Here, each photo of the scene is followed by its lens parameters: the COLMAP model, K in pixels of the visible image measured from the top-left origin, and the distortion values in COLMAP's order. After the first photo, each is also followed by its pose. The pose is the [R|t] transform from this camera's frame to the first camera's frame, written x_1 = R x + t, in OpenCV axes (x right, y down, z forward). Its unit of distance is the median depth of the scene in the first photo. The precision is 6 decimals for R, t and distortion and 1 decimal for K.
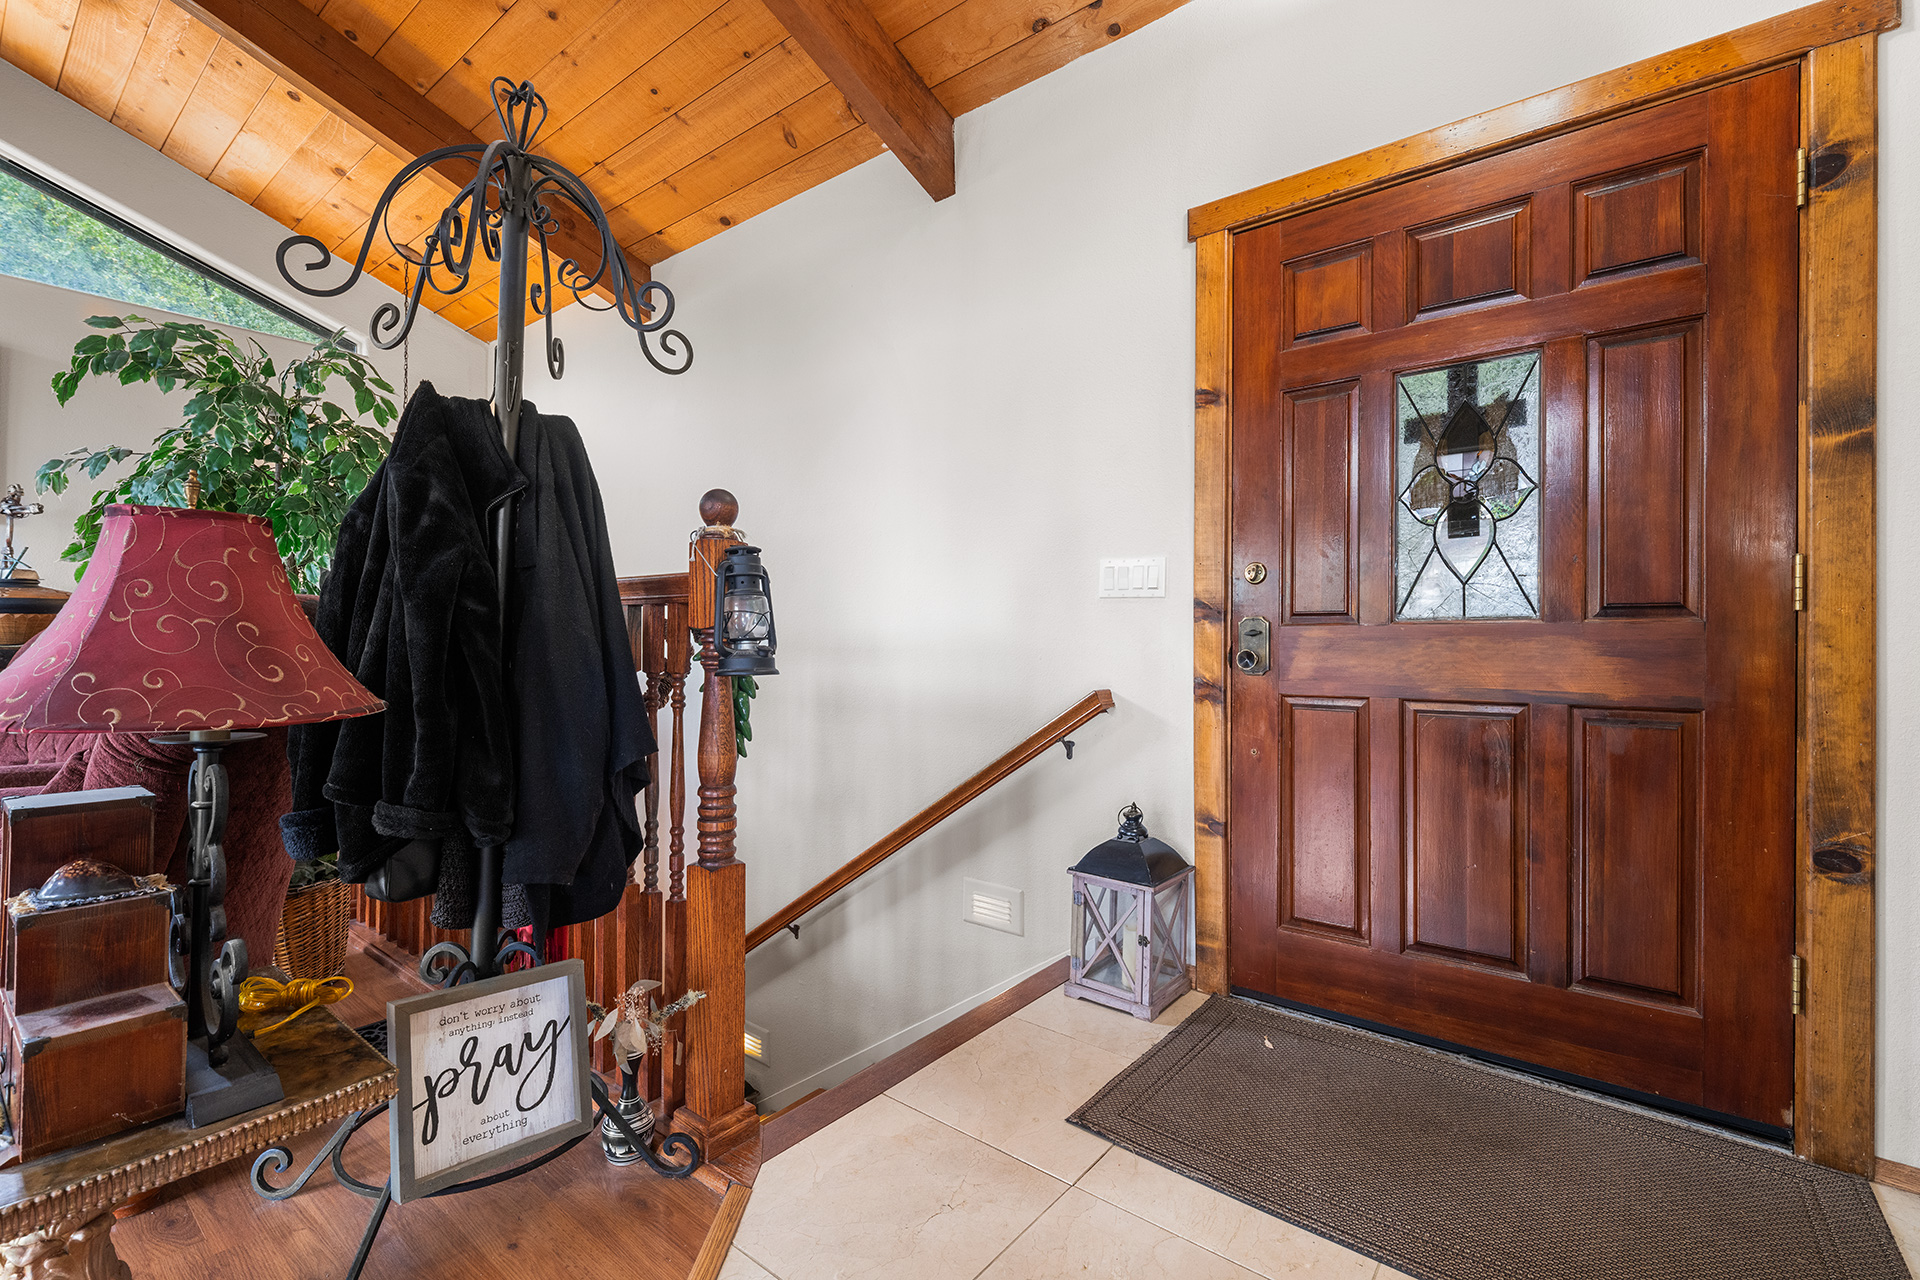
lens RADIAL K [[828.1, 0, 962.6], [0, 828.1, 642.6], [0, 0, 1]] dist [-0.001483, 0.000274]
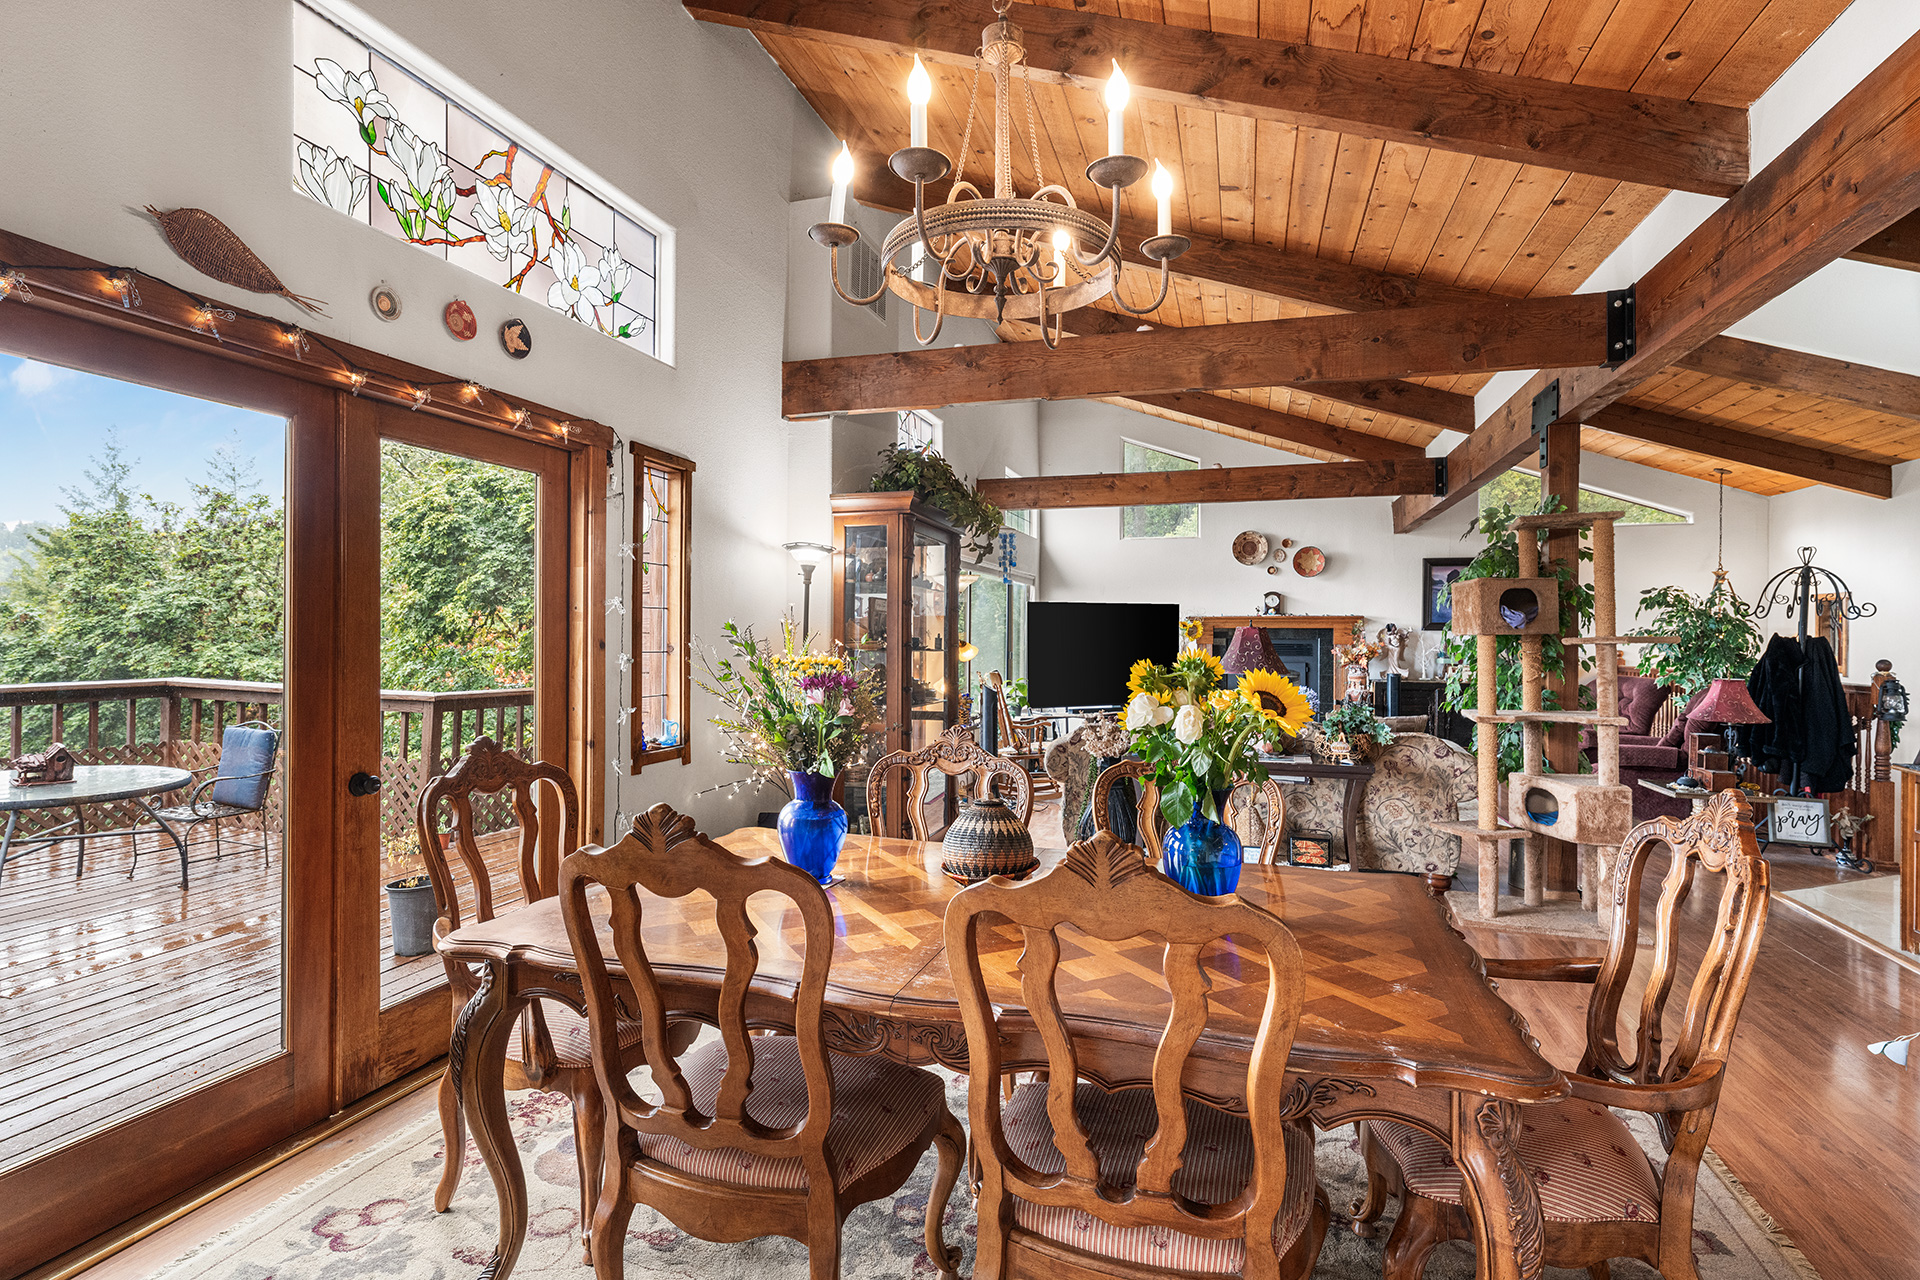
lens RADIAL K [[929.7, 0, 960.0], [0, 929.7, 640.0], [0, 0, 1]] dist [0.000159, 0.000160]
pose [[0.354872, -0.000003, -0.934915, 1.500901], [-0.006456, 0.999976, -0.002454, -0.197323], [0.934893, 0.006907, 0.354864, -3.003811]]
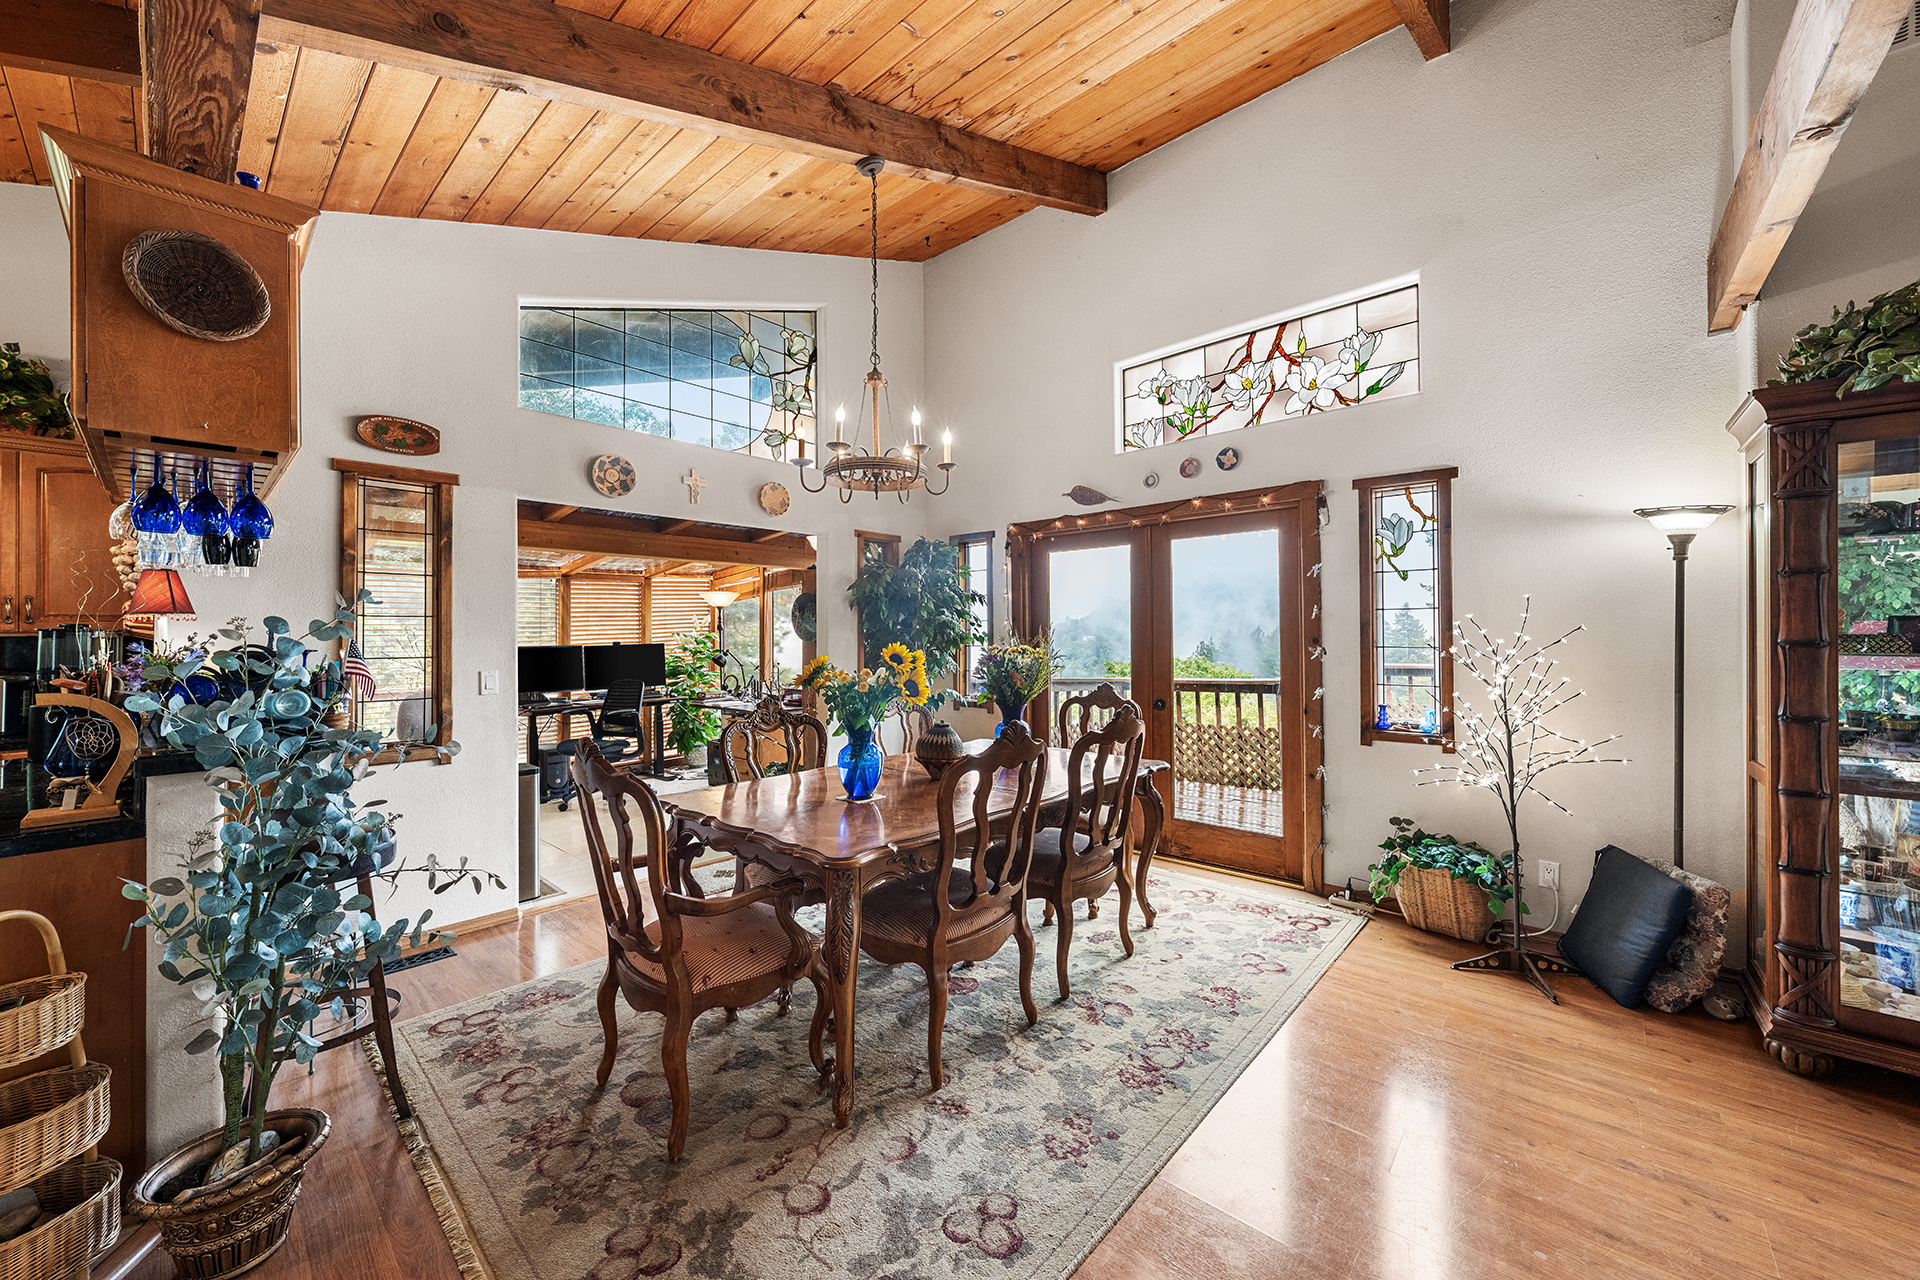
lens RADIAL K [[710.2, 0, 975.1], [0, 710.2, 624.1], [0, 0, 1]] dist [-0.001437, -0.000088]
pose [[-0.998555, 0.004066, 0.053583, 0.270818], [0.003318, 0.999896, -0.014033, -0.209244], [-0.053634, -0.013835, -0.998465, -0.907618]]
